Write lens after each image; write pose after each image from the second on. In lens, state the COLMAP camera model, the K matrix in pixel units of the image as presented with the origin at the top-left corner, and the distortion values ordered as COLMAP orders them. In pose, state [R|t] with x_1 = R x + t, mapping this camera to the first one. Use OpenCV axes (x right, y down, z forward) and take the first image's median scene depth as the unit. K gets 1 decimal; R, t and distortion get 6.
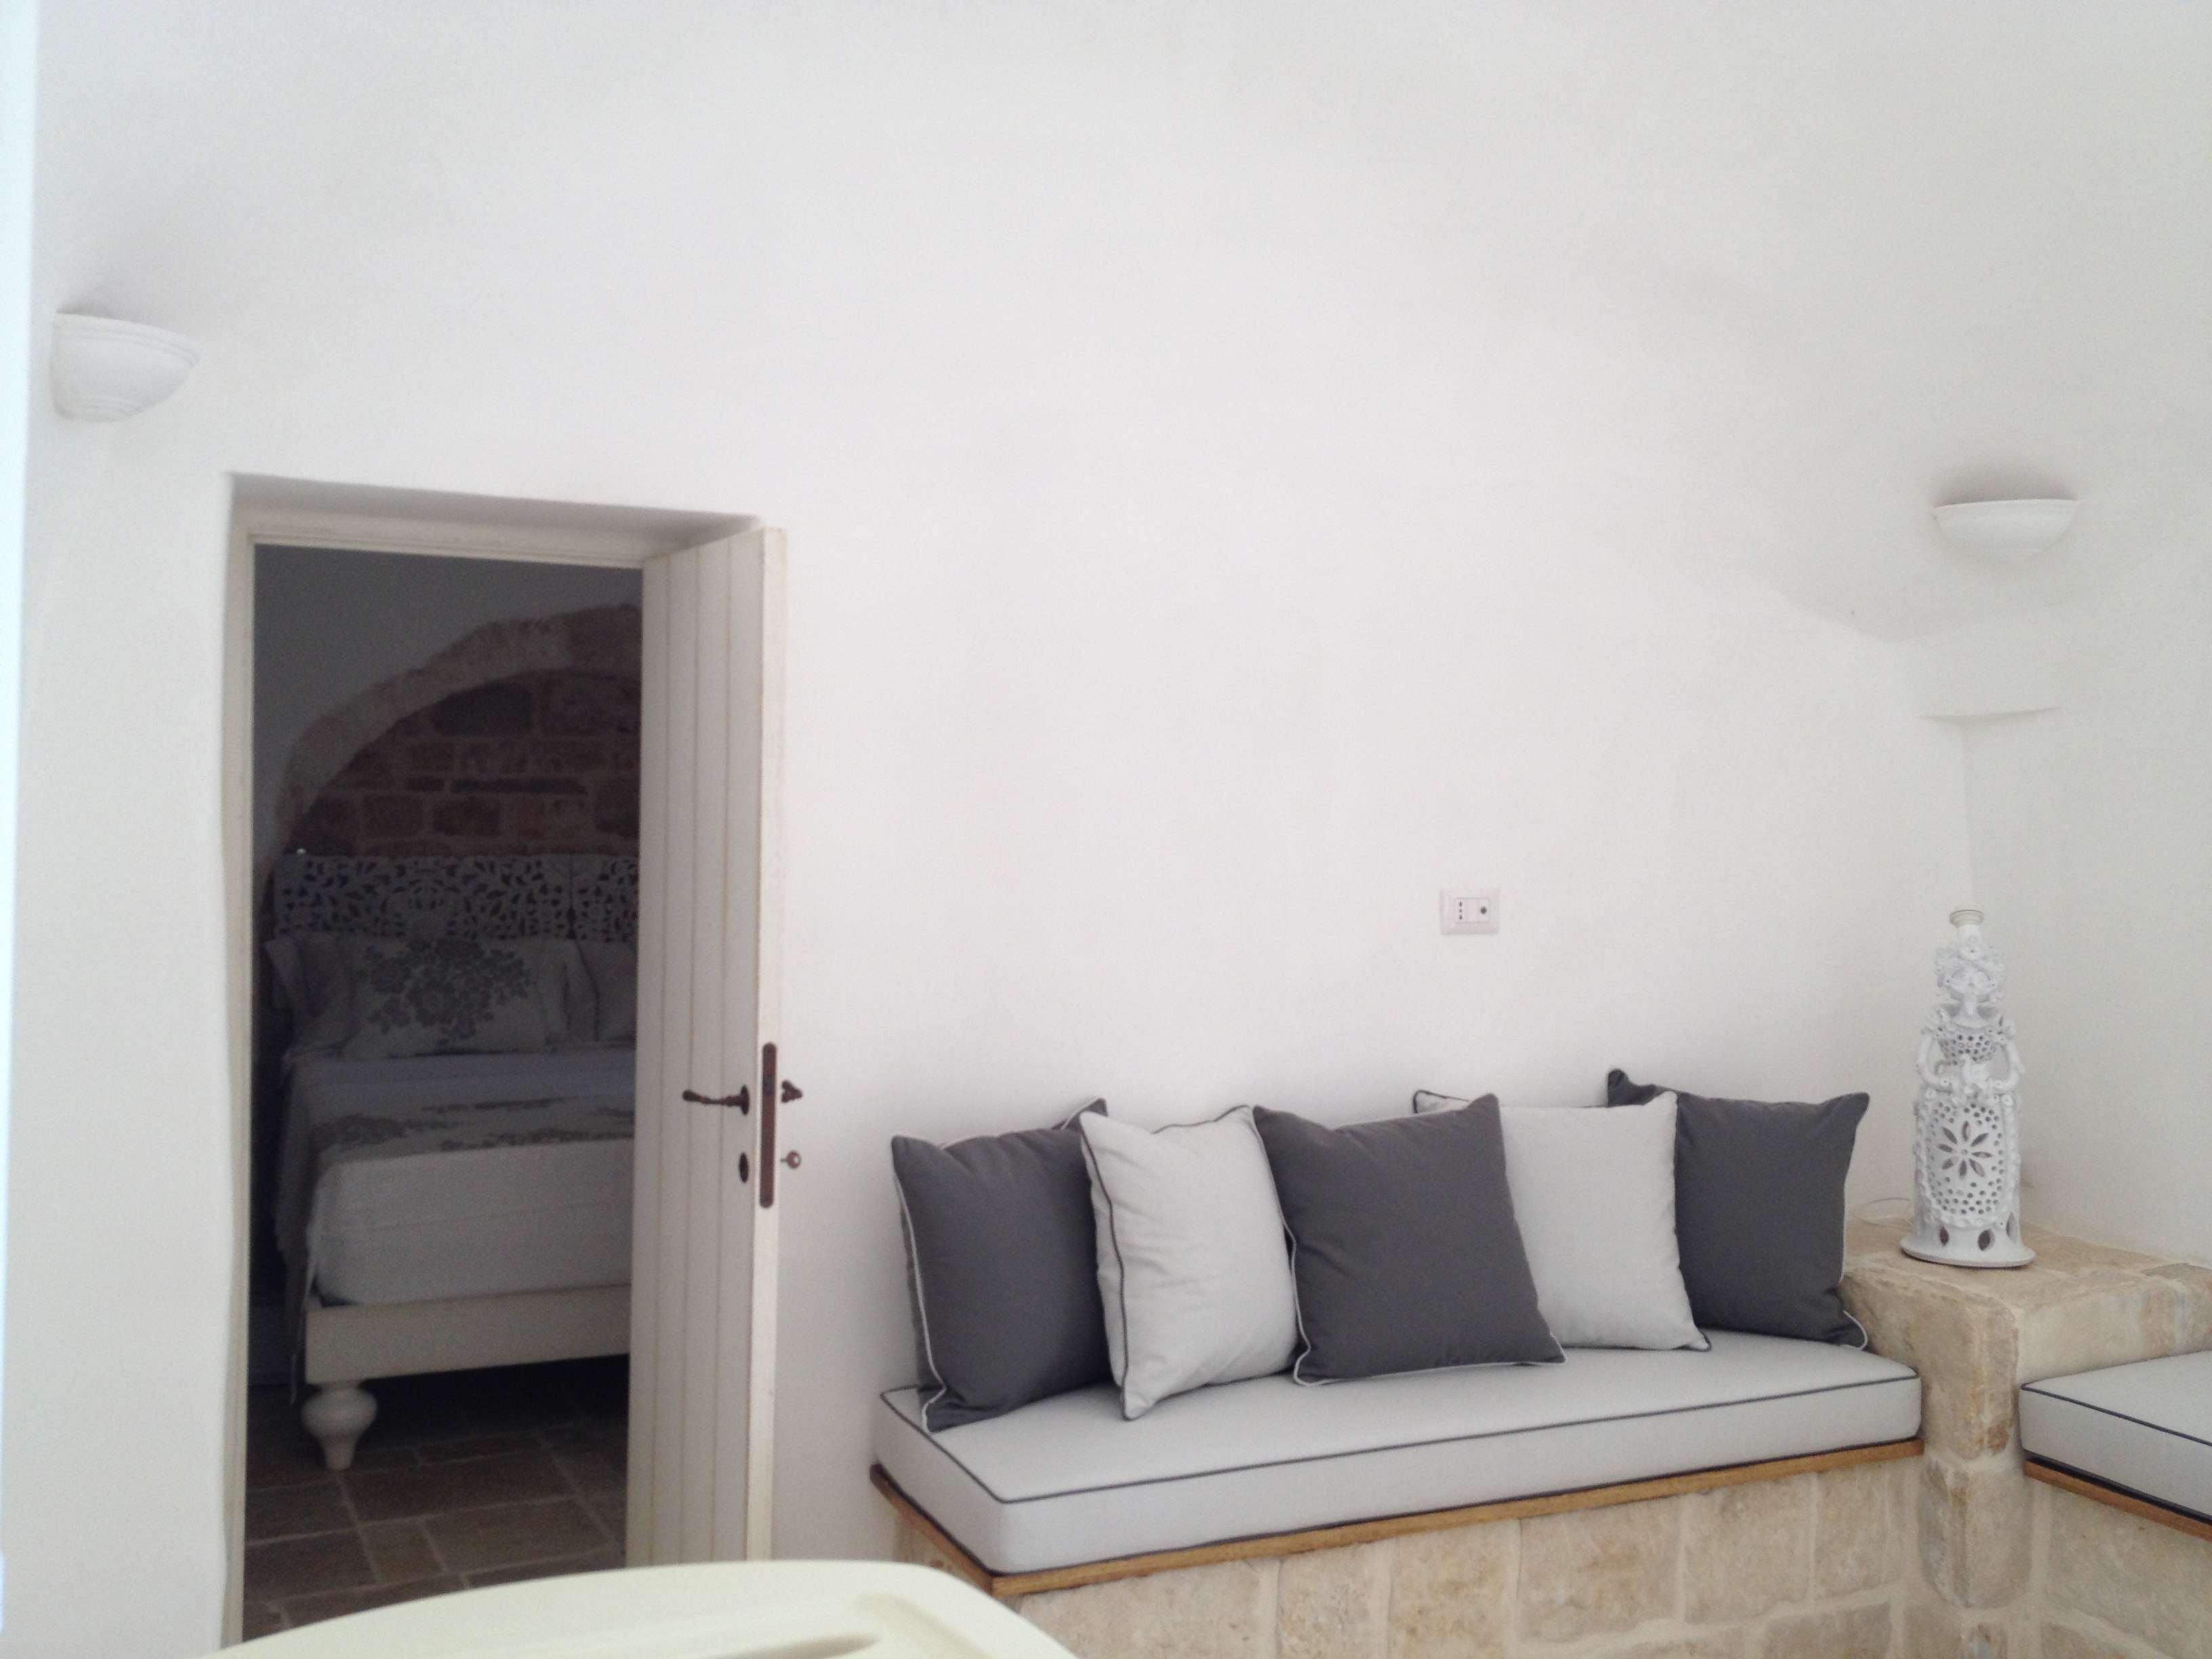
lens RADIAL K [[2070.5, 0, 1099.5], [0, 2070.5, 834.4], [0, 0, 1]] dist [0.032690, 0.000000]
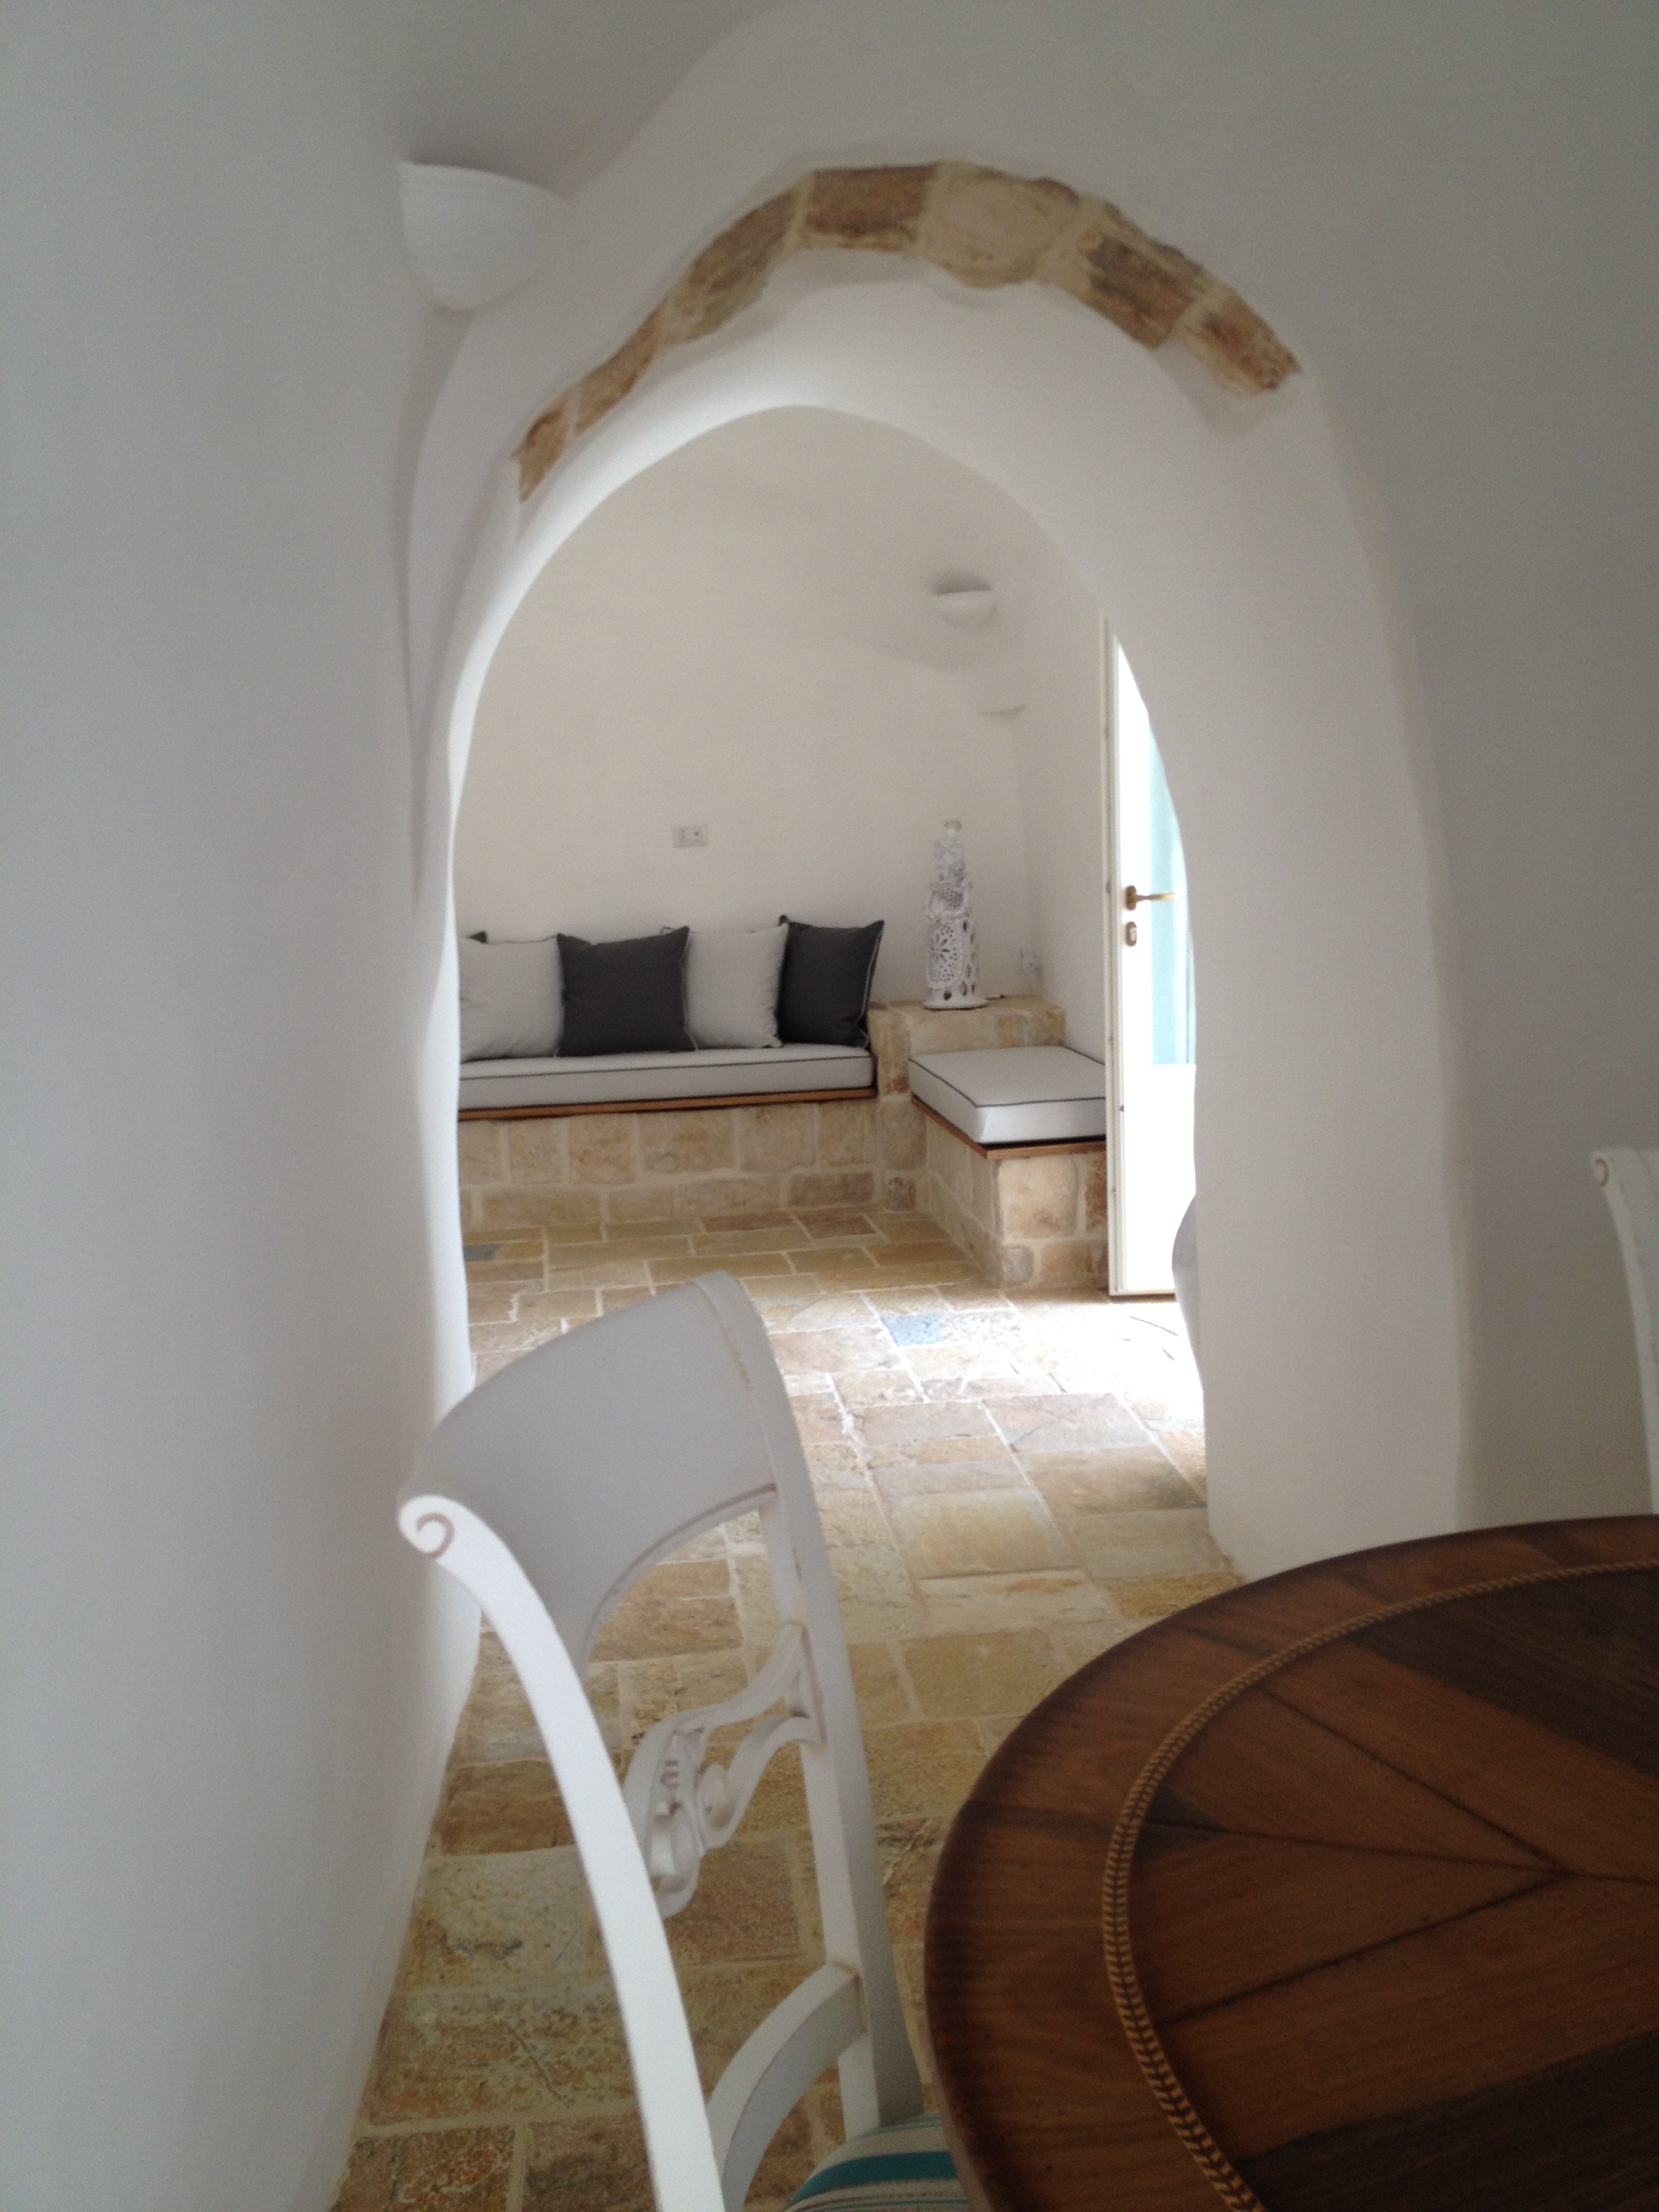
lens RADIAL K [[2070.5, 0, 836.8], [0, 2070.5, 1101.4], [0, 0, 1]] dist [0.032690, 0.000000]
pose [[0.949954, -0.007773, -0.312292, 0.984280], [0.047930, 0.991480, 0.121119, 0.061361], [0.308690, -0.130025, 0.942233, -0.879999]]
